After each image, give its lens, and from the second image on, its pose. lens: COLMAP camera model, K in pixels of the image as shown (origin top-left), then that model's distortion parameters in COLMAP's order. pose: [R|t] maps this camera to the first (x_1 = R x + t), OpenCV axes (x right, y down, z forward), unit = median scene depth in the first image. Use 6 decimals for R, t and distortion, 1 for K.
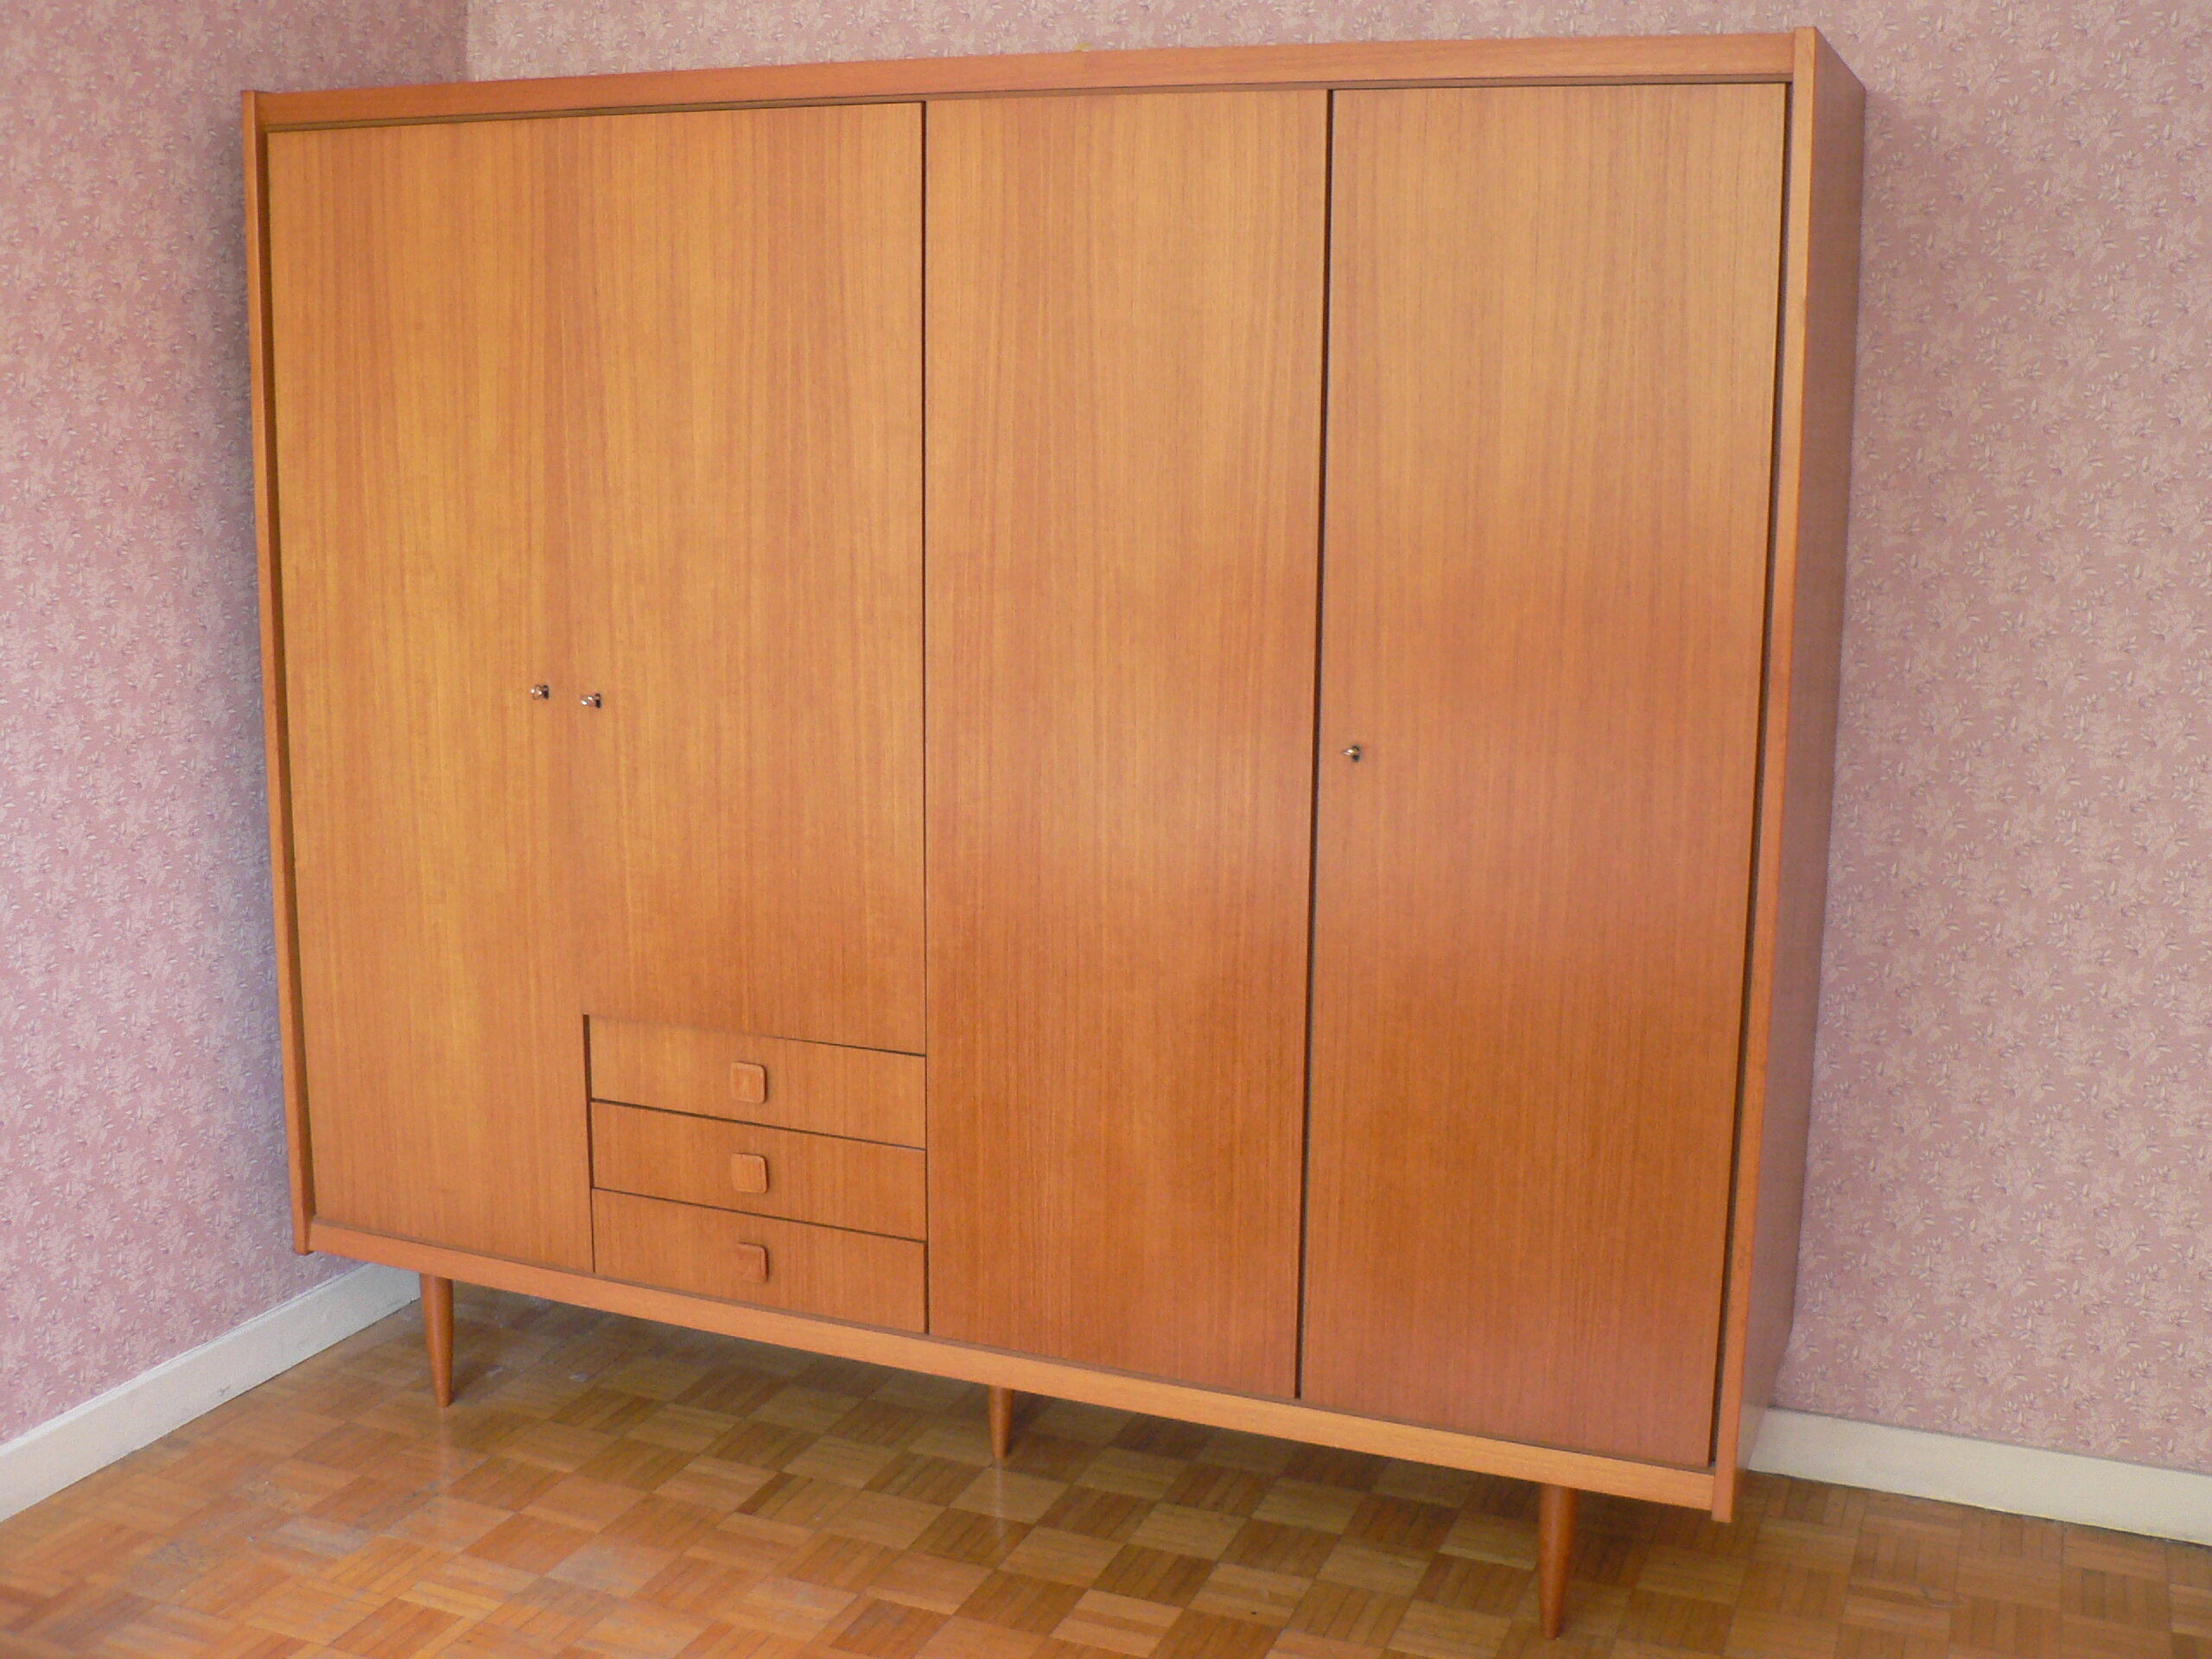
lens RADIAL K [[2479.8, 0, 1096.6], [0, 2479.8, 806.9], [0, 0, 1]] dist [-0.099905, 0.000000]
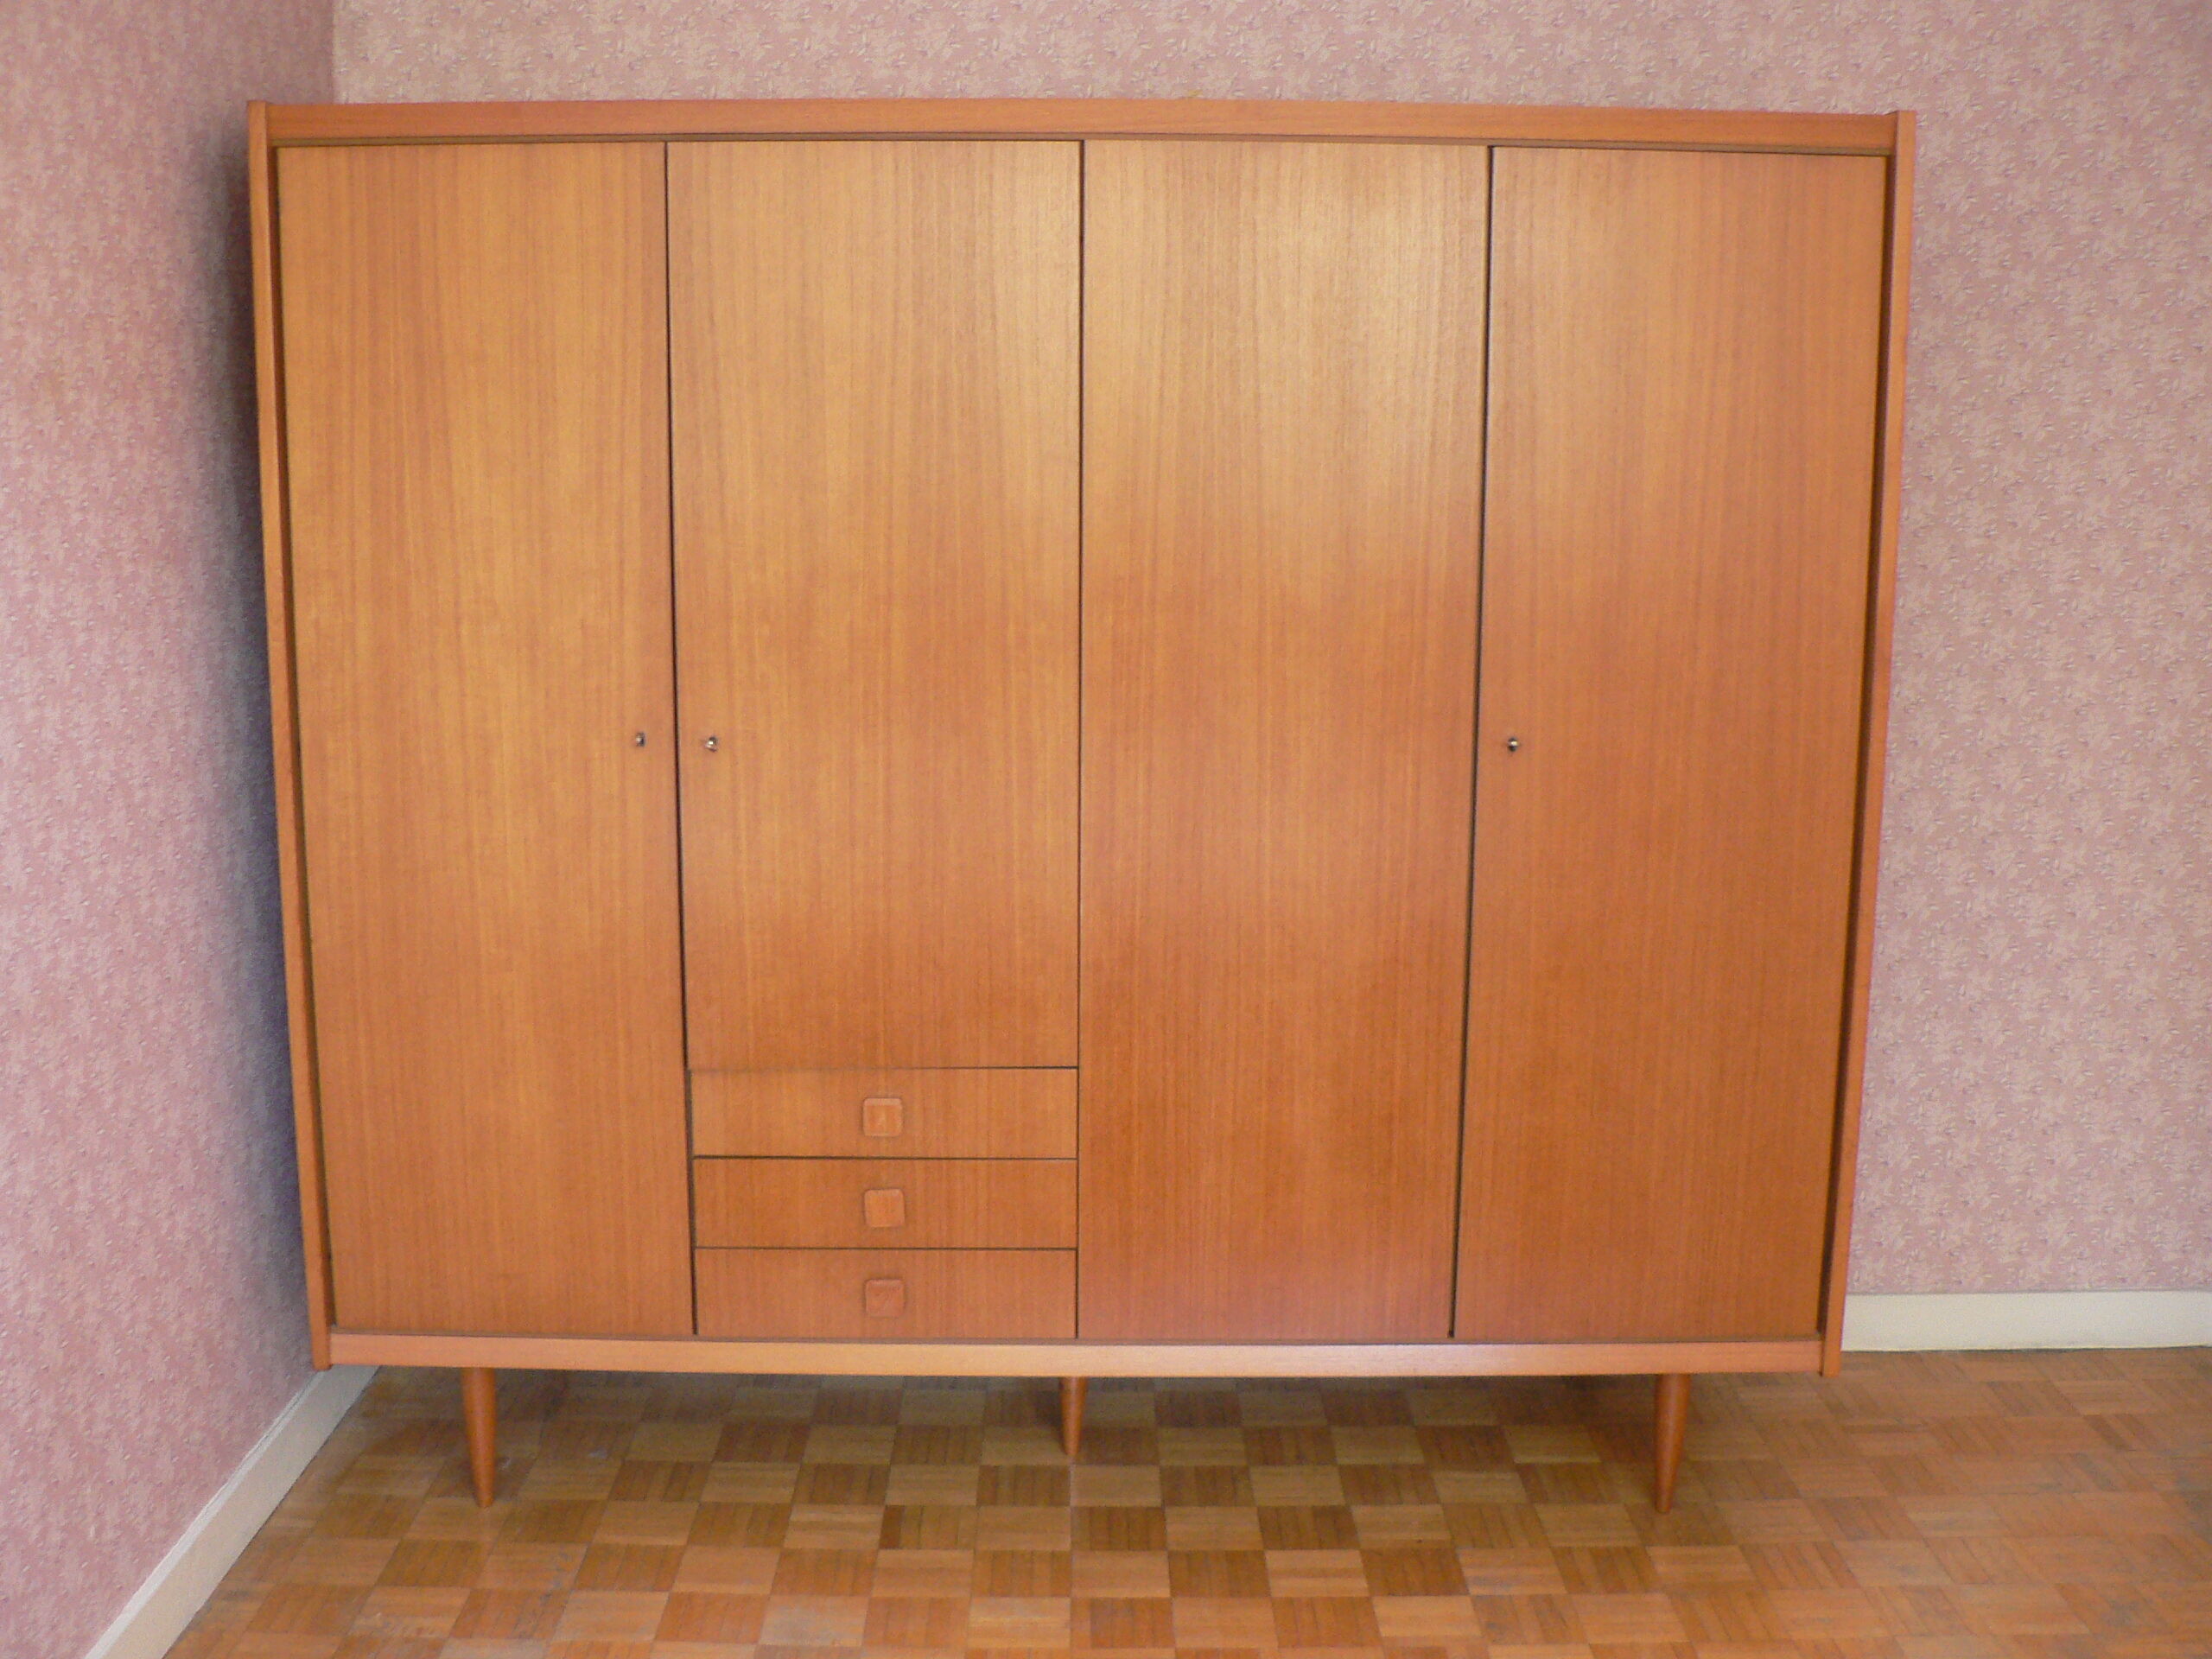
lens RADIAL K [[2479.8, 0, 1088.5], [0, 2479.8, 849.6], [0, 0, 1]] dist [-0.099905, 0.000000]
pose [[0.919924, -0.078009, 0.384258, -0.457484], [0.075045, 0.996921, 0.022726, -0.013039], [-0.384848, 0.007930, 0.922946, 0.046416]]
